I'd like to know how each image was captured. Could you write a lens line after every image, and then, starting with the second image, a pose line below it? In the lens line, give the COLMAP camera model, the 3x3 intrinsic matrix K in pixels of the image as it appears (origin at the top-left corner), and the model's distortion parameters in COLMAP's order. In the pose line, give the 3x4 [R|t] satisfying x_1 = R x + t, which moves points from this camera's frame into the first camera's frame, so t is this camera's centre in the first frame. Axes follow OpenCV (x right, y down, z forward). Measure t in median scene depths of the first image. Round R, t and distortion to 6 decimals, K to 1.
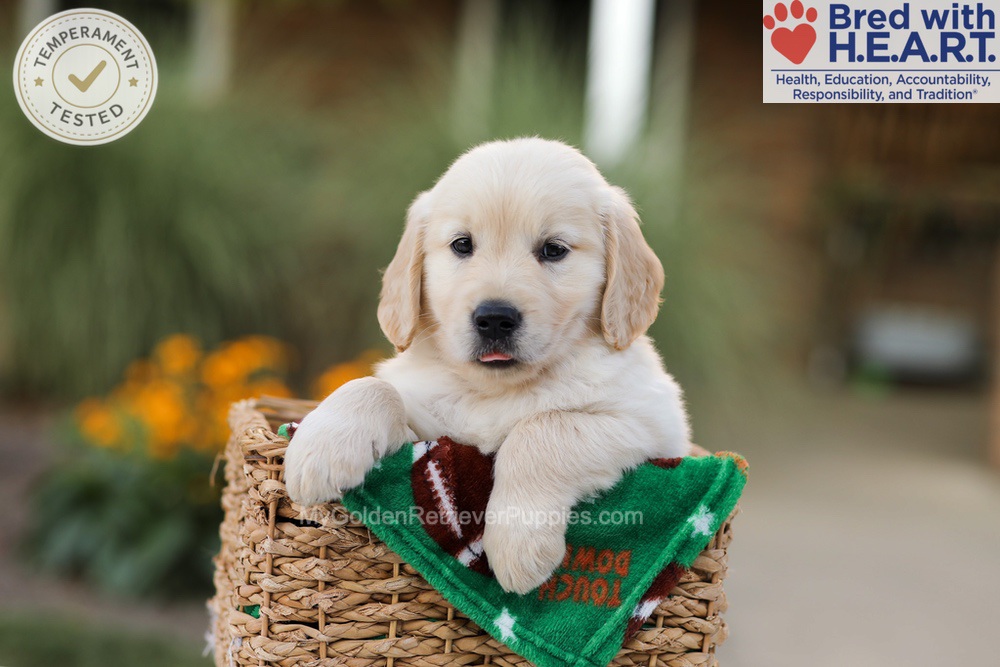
lens RADIAL K [[2810.7, 0, 508.2], [0, 2810.7, 328.7], [0, 0, 1]] dist [0.089521, 0.000000]
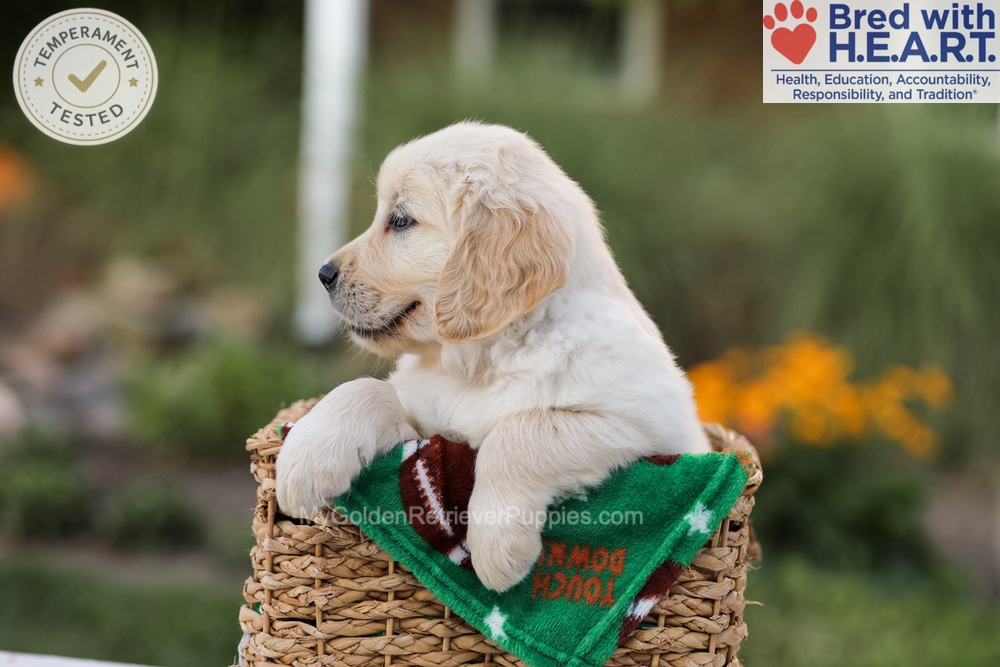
lens RADIAL K [[2810.7, 0, 501.7], [0, 2810.7, 327.9], [0, 0, 1]] dist [0.089521, 0.000000]
pose [[0.981651, -0.014449, -0.190136, 0.191164], [0.014479, 0.999894, -0.001231, 0.001840], [0.190134, -0.001544, 0.981757, 0.020826]]
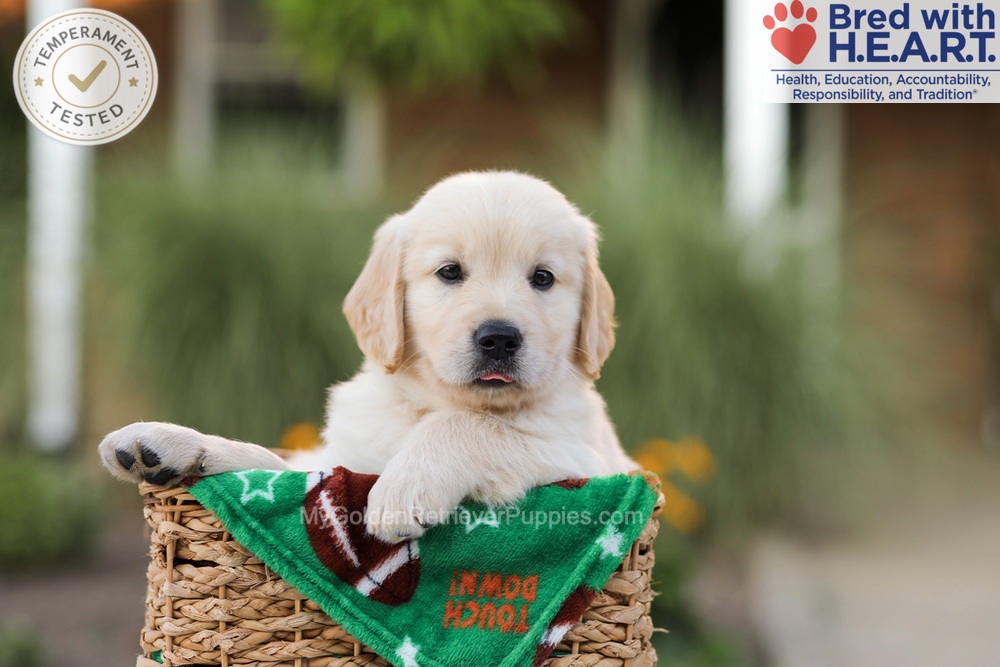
lens RADIAL K [[2810.7, 0, 499.5], [0, 2810.7, 337.0], [0, 0, 1]] dist [0.089521, 0.000000]
pose [[0.995117, -0.055938, -0.081317, 0.114600], [0.053359, 0.998011, -0.033558, 0.028737], [0.083033, 0.029055, 0.996123, 0.028608]]
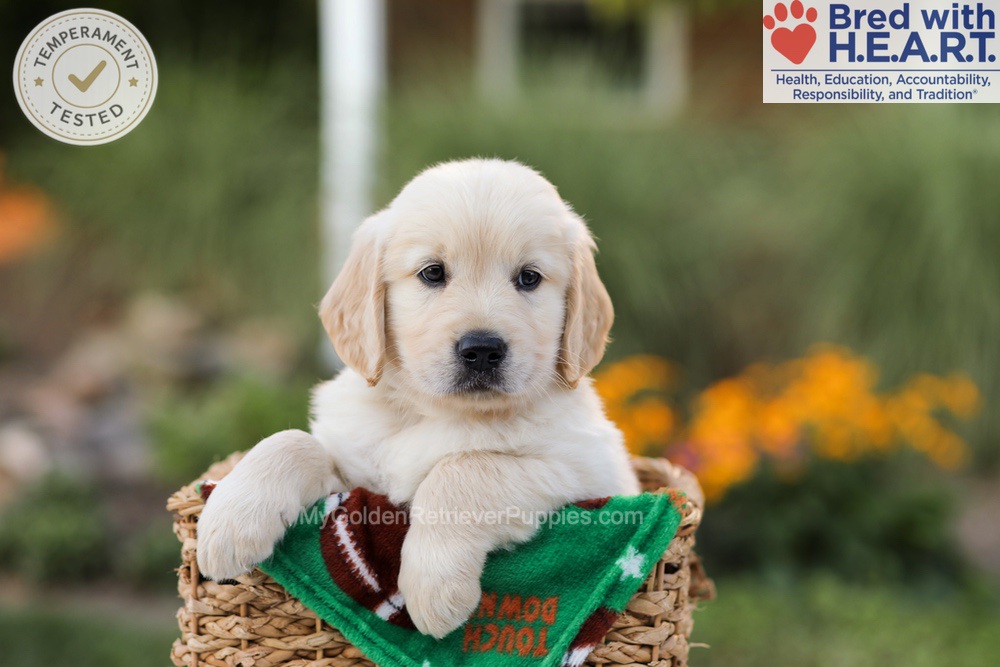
lens RADIAL K [[2810.7, 0, 497.0], [0, 2810.7, 357.0], [0, 0, 1]] dist [0.089521, 0.000000]
pose [[0.975751, -0.053070, -0.212353, 0.233172], [0.054707, 0.998501, 0.001838, -0.005802], [0.211938, -0.013411, 0.977191, 0.058527]]
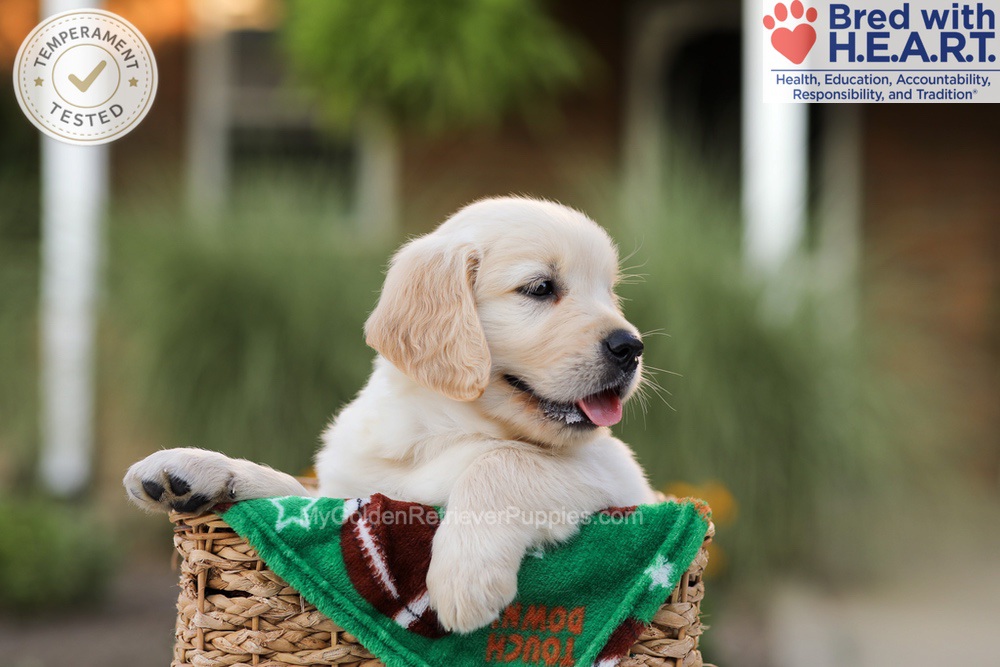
lens RADIAL K [[2810.7, 0, 494.5], [0, 2810.7, 342.5], [0, 0, 1]] dist [0.089521, 0.000000]
pose [[0.994846, -0.055201, -0.085058, 0.098740], [0.051072, 0.997443, -0.049985, 0.036656], [0.087600, 0.045383, 0.995121, 0.064923]]
